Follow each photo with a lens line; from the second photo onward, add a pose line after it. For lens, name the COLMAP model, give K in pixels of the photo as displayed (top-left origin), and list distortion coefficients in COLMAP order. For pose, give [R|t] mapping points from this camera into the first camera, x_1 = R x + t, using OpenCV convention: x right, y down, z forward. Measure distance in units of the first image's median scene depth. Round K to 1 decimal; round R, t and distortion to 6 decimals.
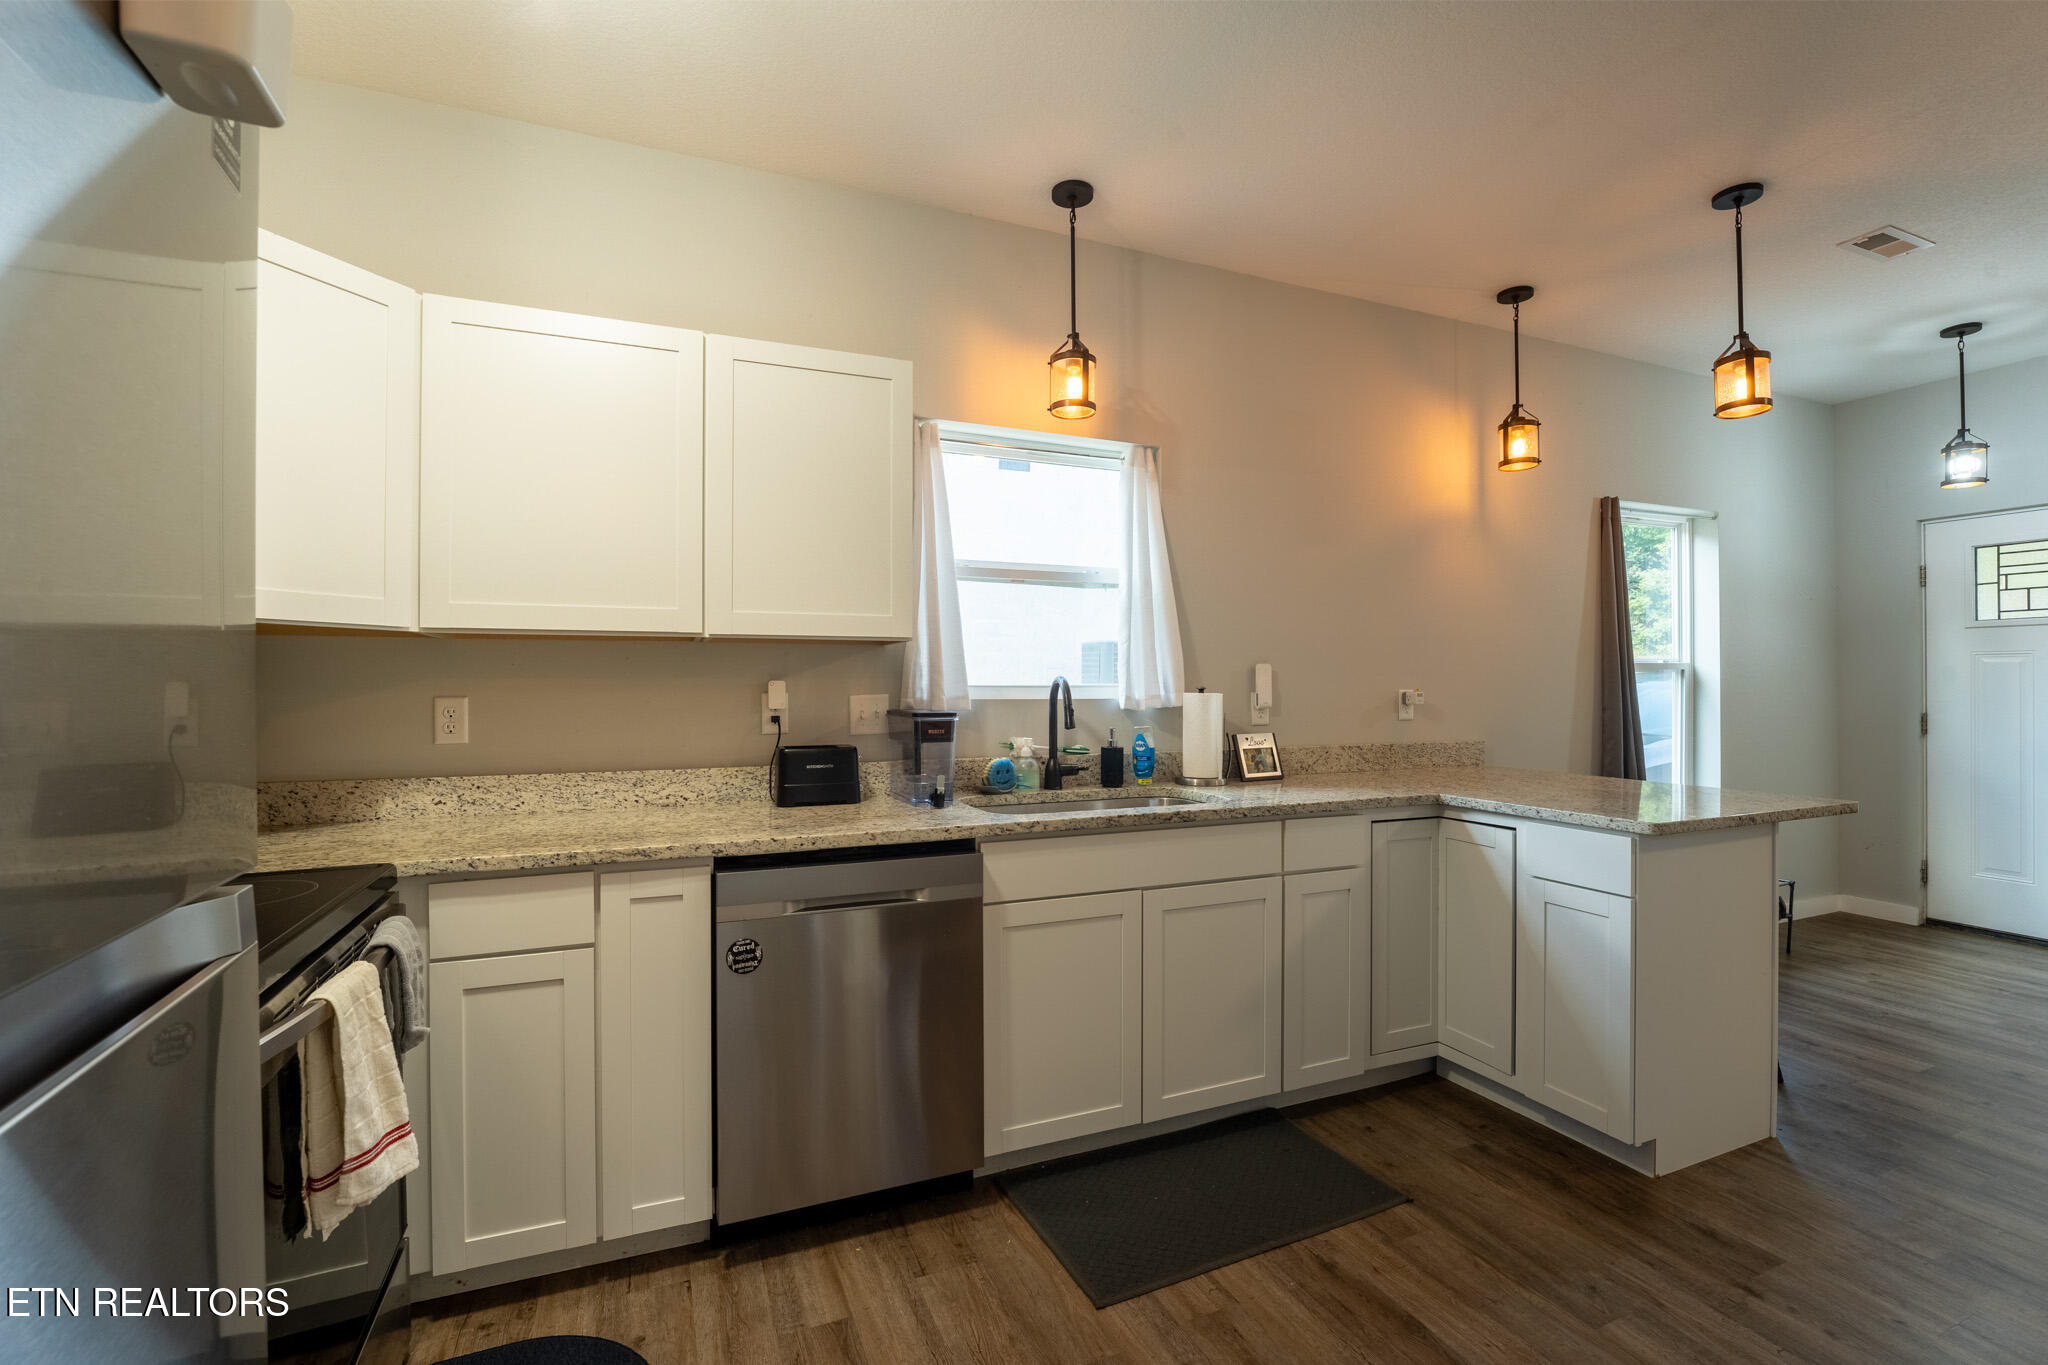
lens RADIAL K [[908.3, 0, 1020.3], [0, 908.3, 678.8], [0, 0, 1]] dist [-0.019662, 0.002591]
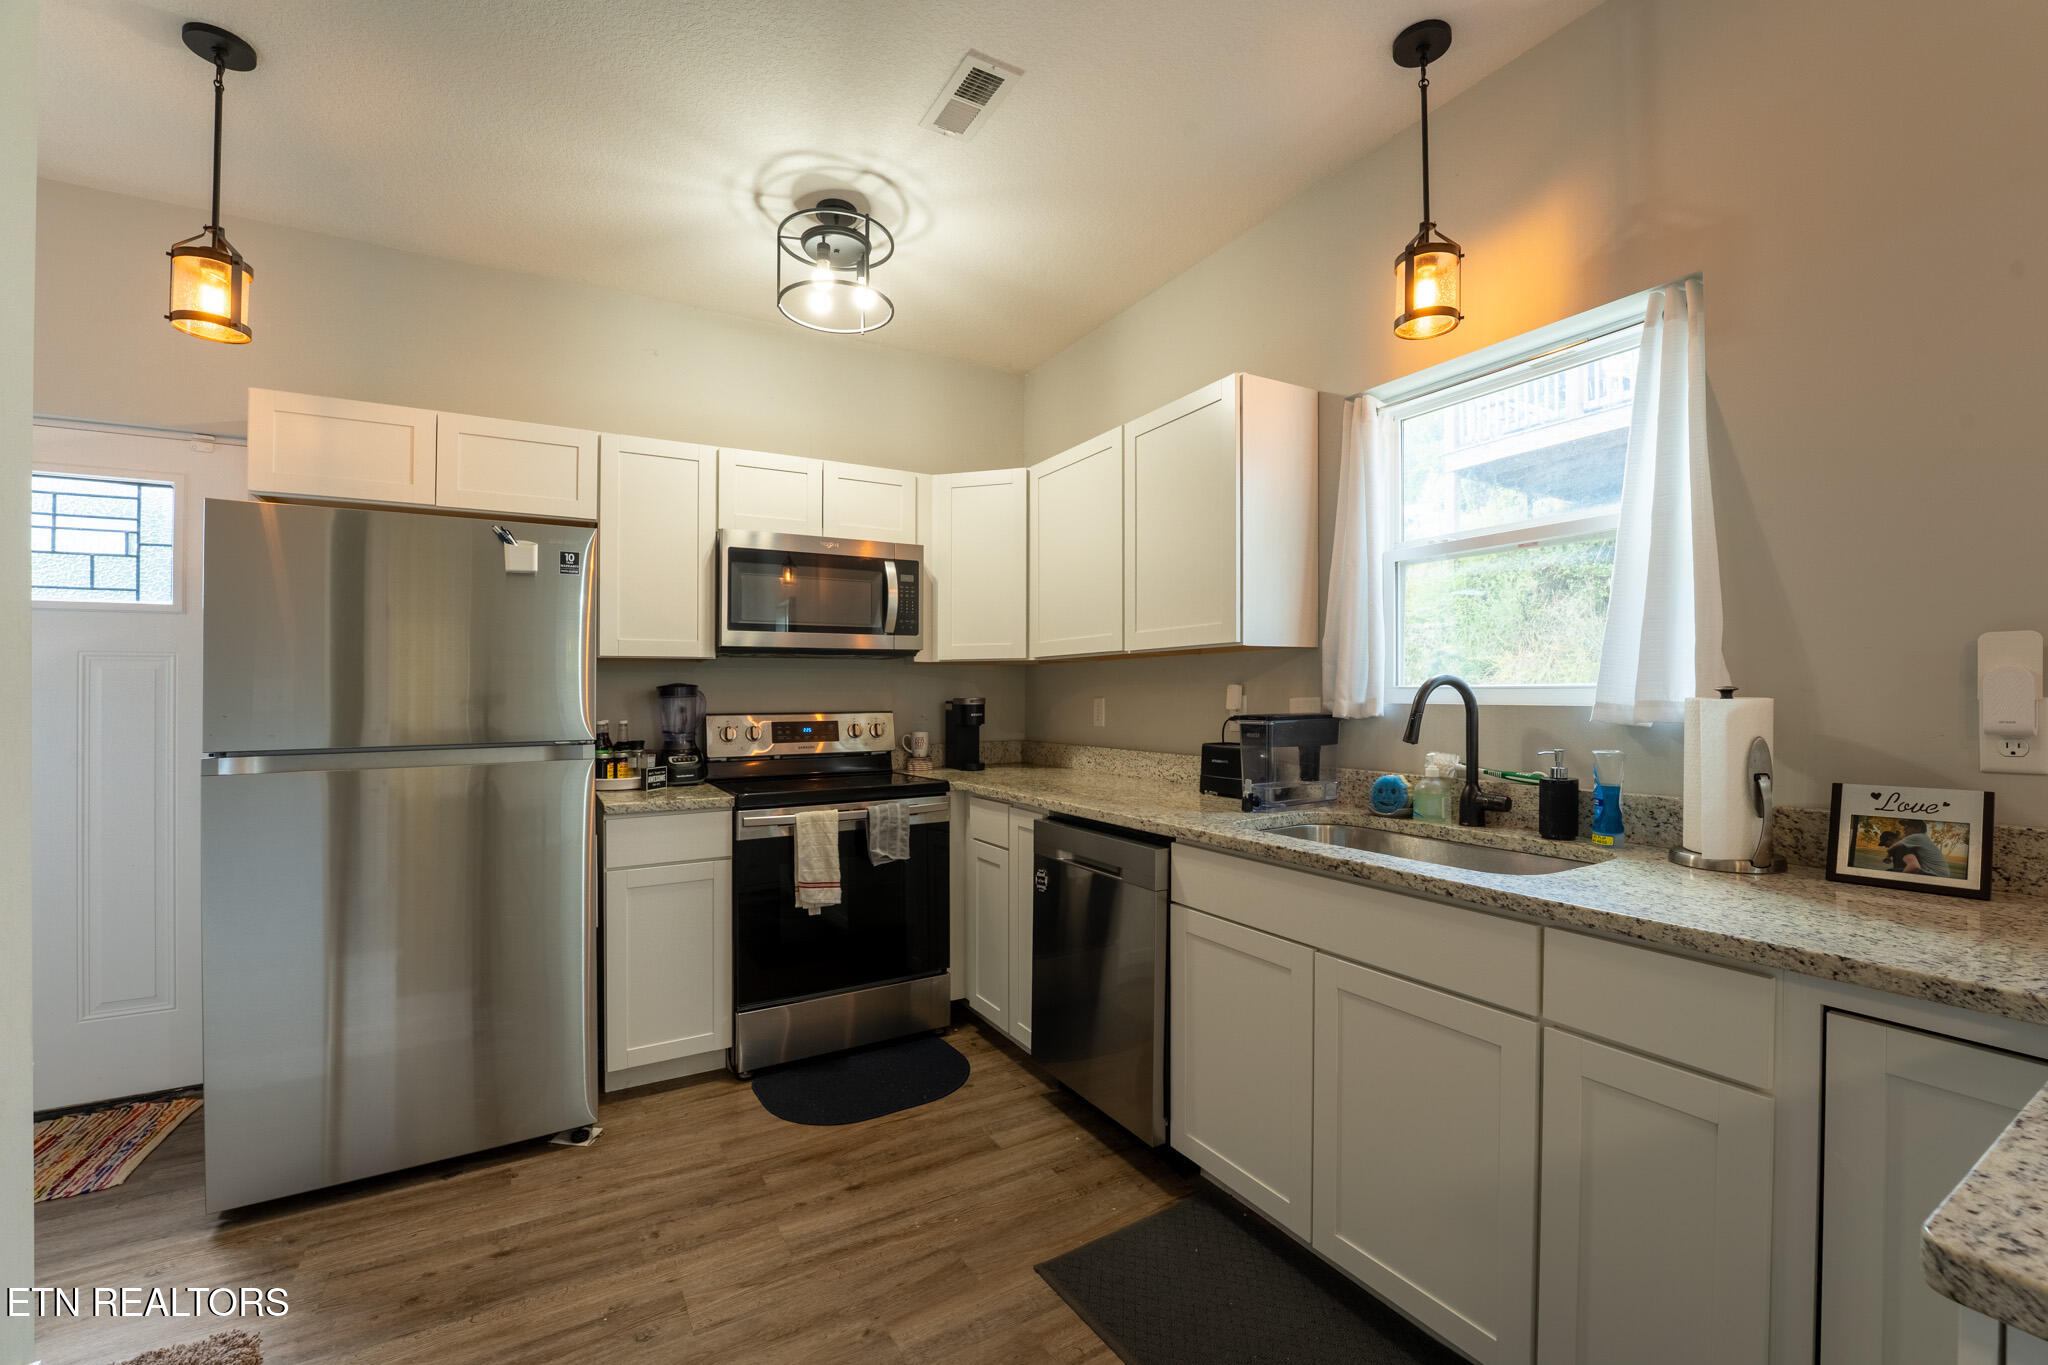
lens RADIAL K [[845.5, 0, 1027.0], [0, 845.5, 689.7], [0, 0, 1]] dist [-0.027903, 0.003186]
pose [[0.118437, -0.004872, -0.992950, 0.836989], [0.012570, 0.999915, -0.003407, 0.009188], [0.992882, -0.012078, 0.118488, 0.684567]]
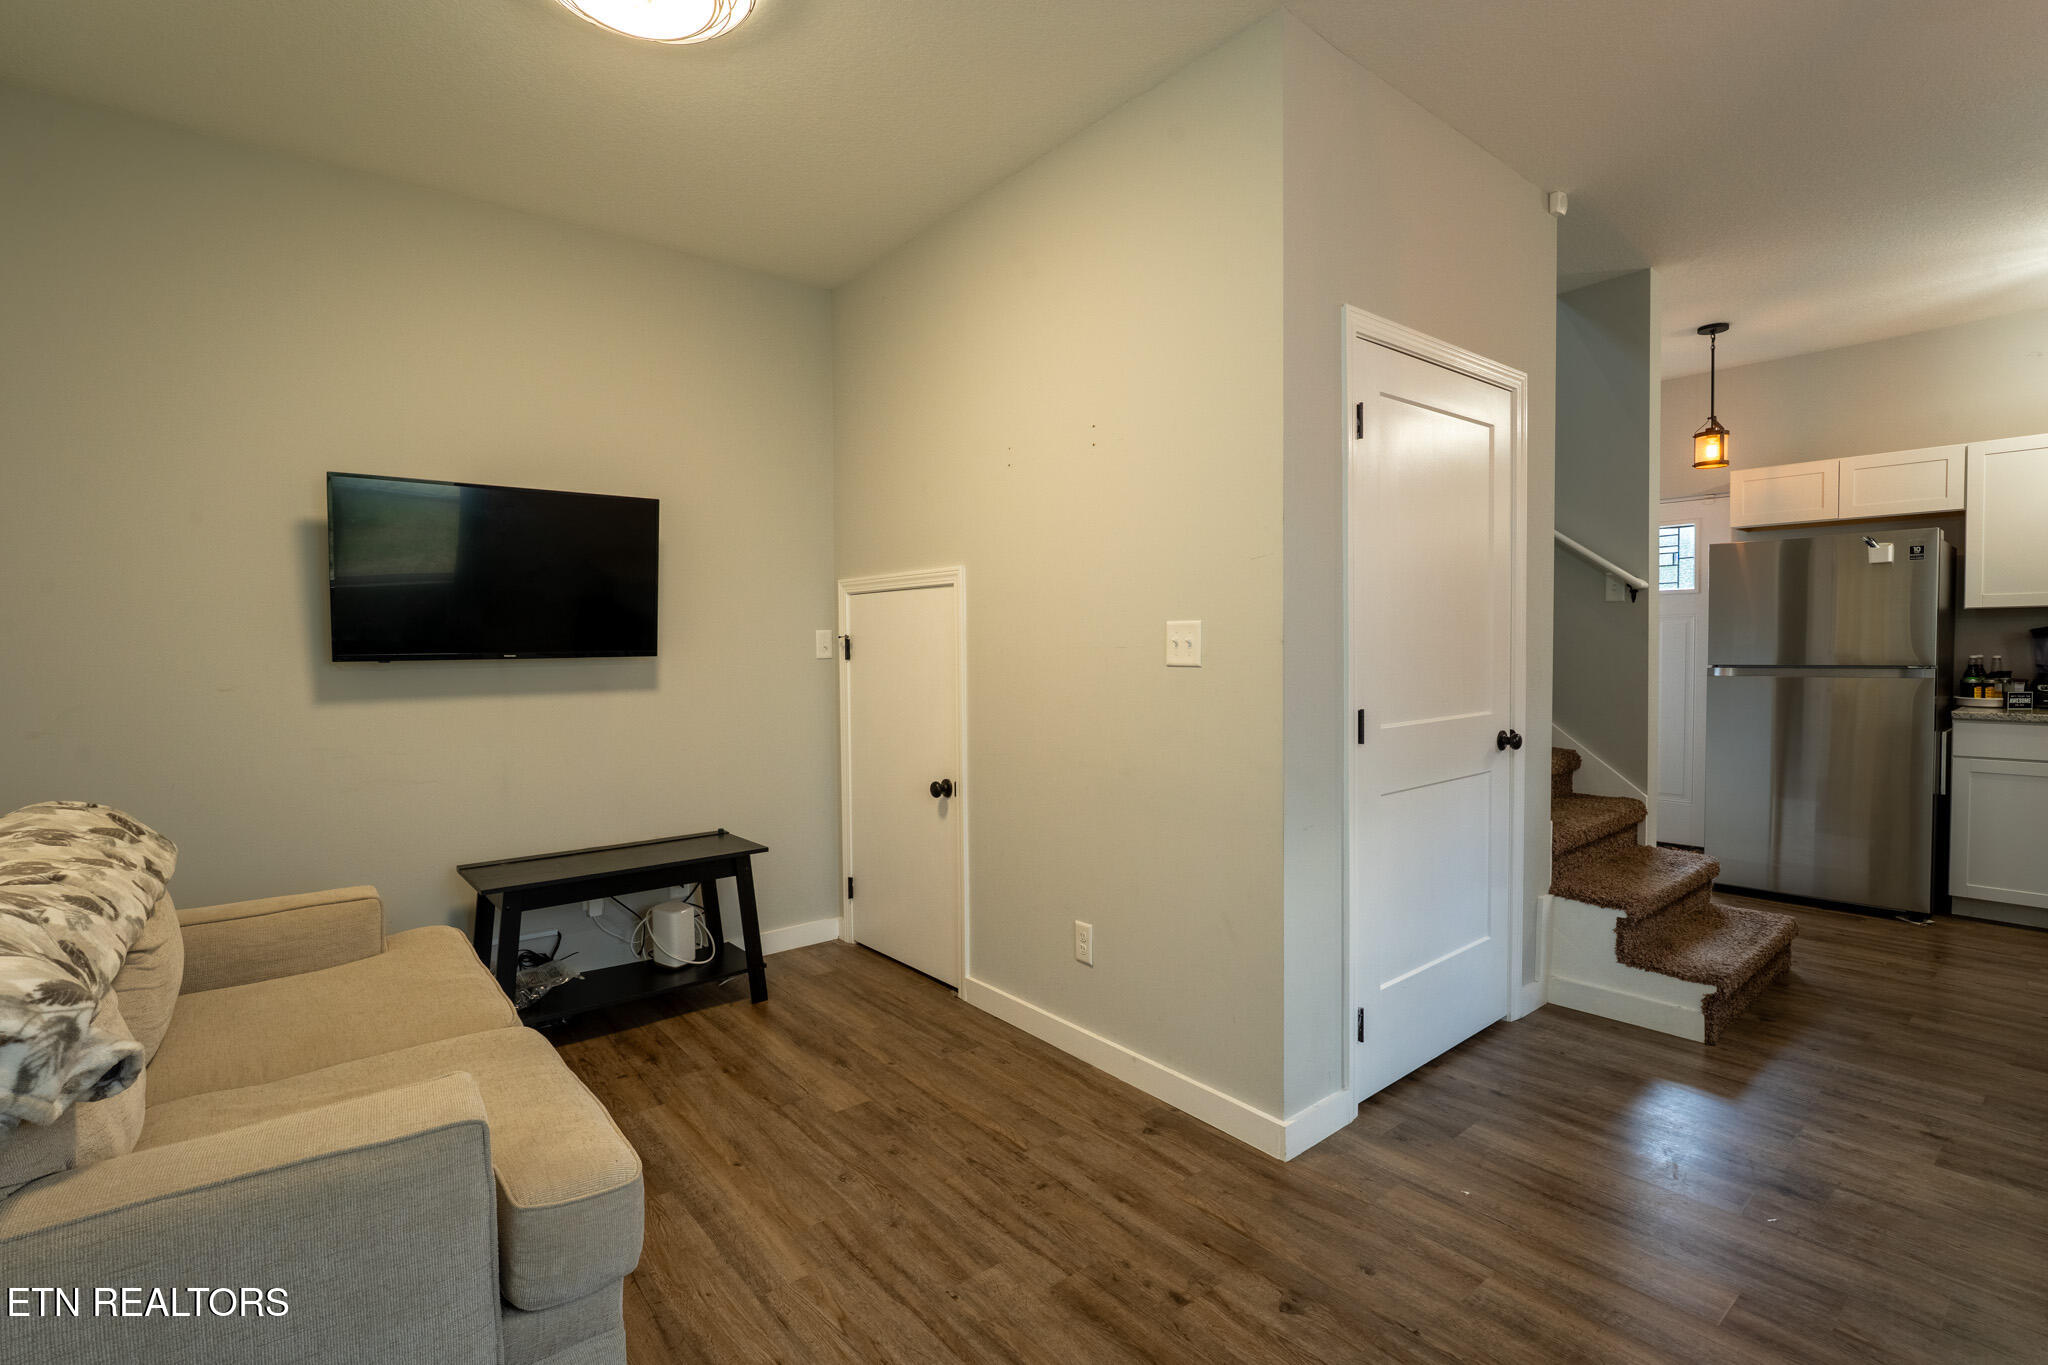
lens RADIAL K [[953.8, 0, 1027.5], [0, 953.8, 664.8], [0, 0, 1]] dist [-0.015473, 0.002542]
pose [[-0.960529, 0.015854, -0.277728, 1.863961], [0.011816, 0.999799, 0.016205, 0.009604], [0.277929, 0.012284, -0.960523, 1.490123]]
